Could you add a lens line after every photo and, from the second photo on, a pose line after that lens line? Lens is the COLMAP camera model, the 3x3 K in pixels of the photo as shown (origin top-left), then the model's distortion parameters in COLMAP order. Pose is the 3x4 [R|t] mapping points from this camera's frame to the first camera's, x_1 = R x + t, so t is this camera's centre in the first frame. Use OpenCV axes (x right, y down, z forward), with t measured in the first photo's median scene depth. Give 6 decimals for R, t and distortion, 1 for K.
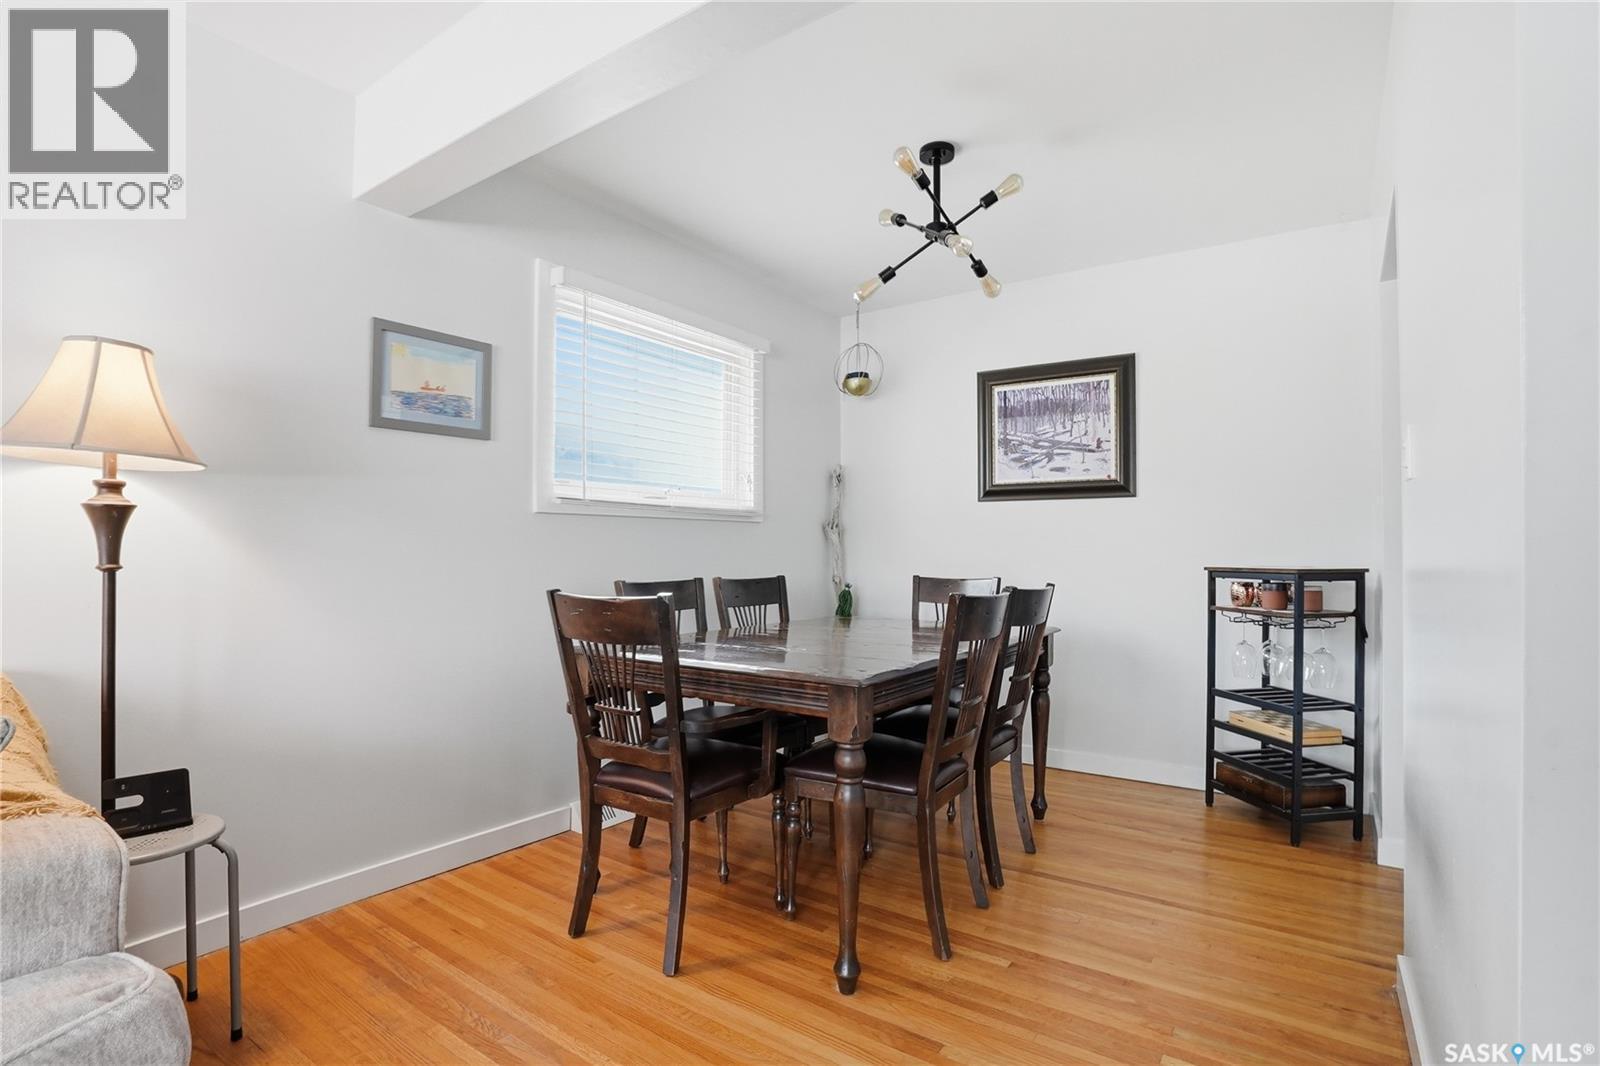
lens RADIAL K [[765.4, 0, 799.4], [0, 765.4, 553.8], [0, 0, 1]] dist [-0.078307, 0.031553]
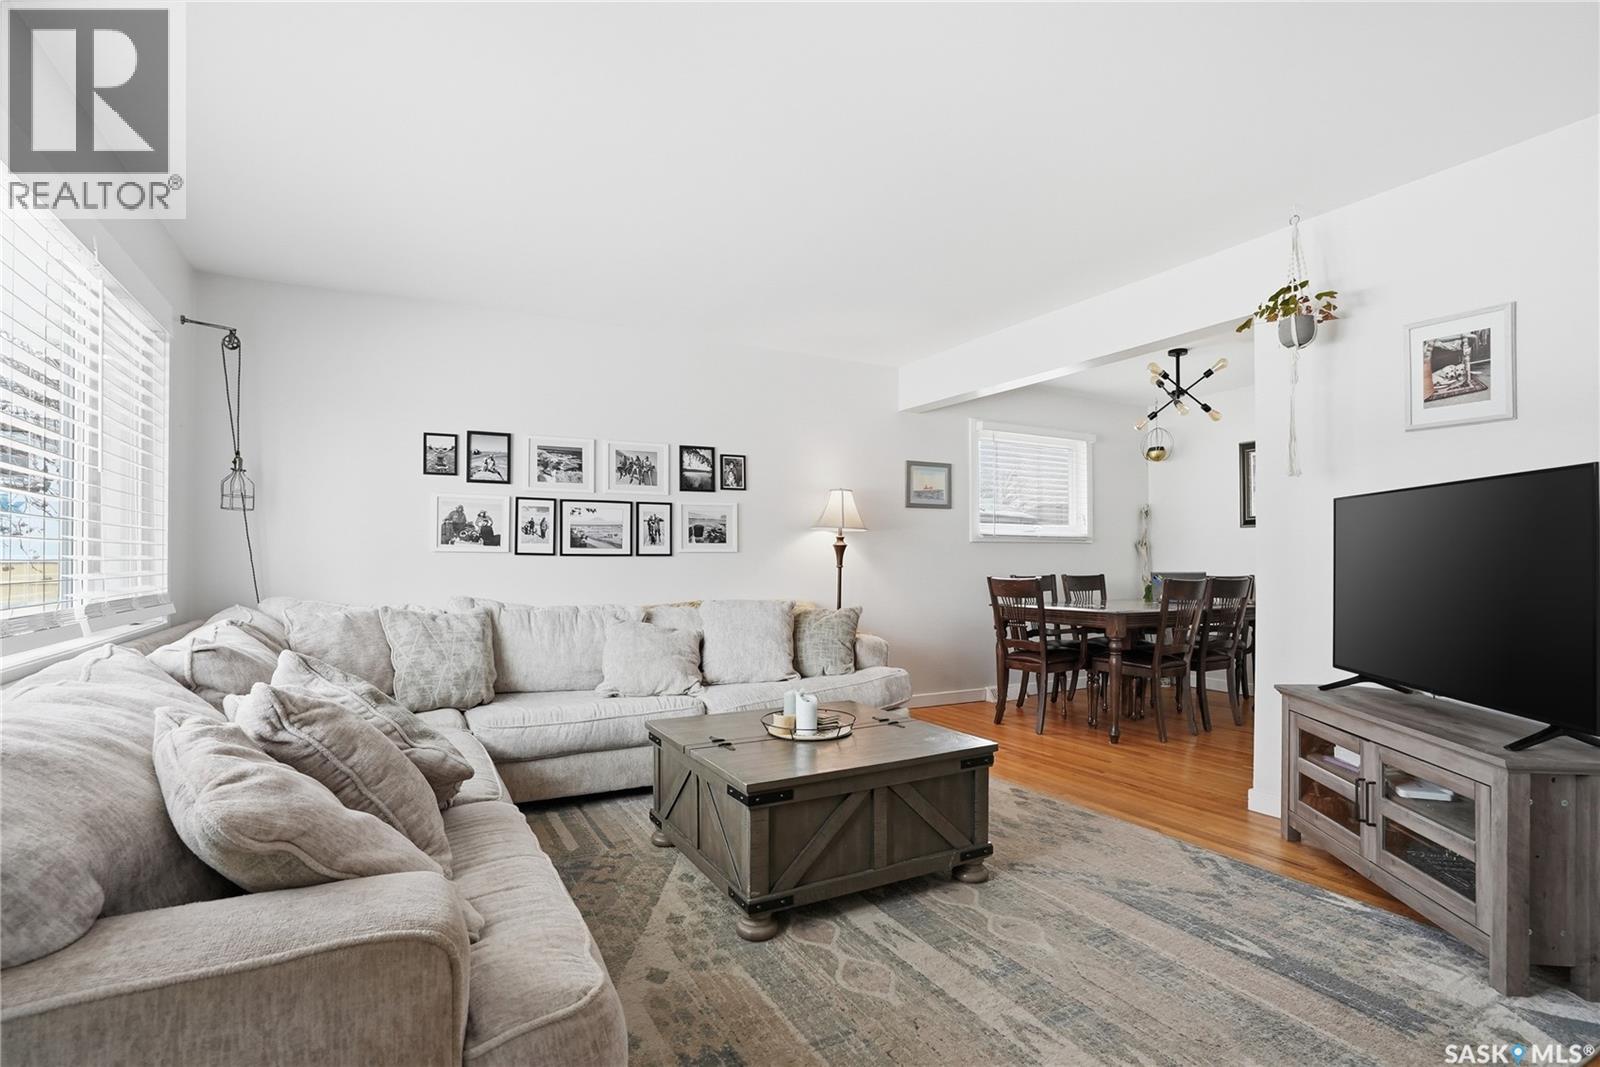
lens RADIAL K [[765.4, 0, 799.4], [0, 765.4, 554.3], [0, 0, 1]] dist [-0.078307, 0.031553]
pose [[0.896627, -0.005523, -0.442752, 0.166394], [0.000657, 0.999938, -0.011144, 0.002272], [0.442786, 0.009701, 0.896575, -1.175346]]
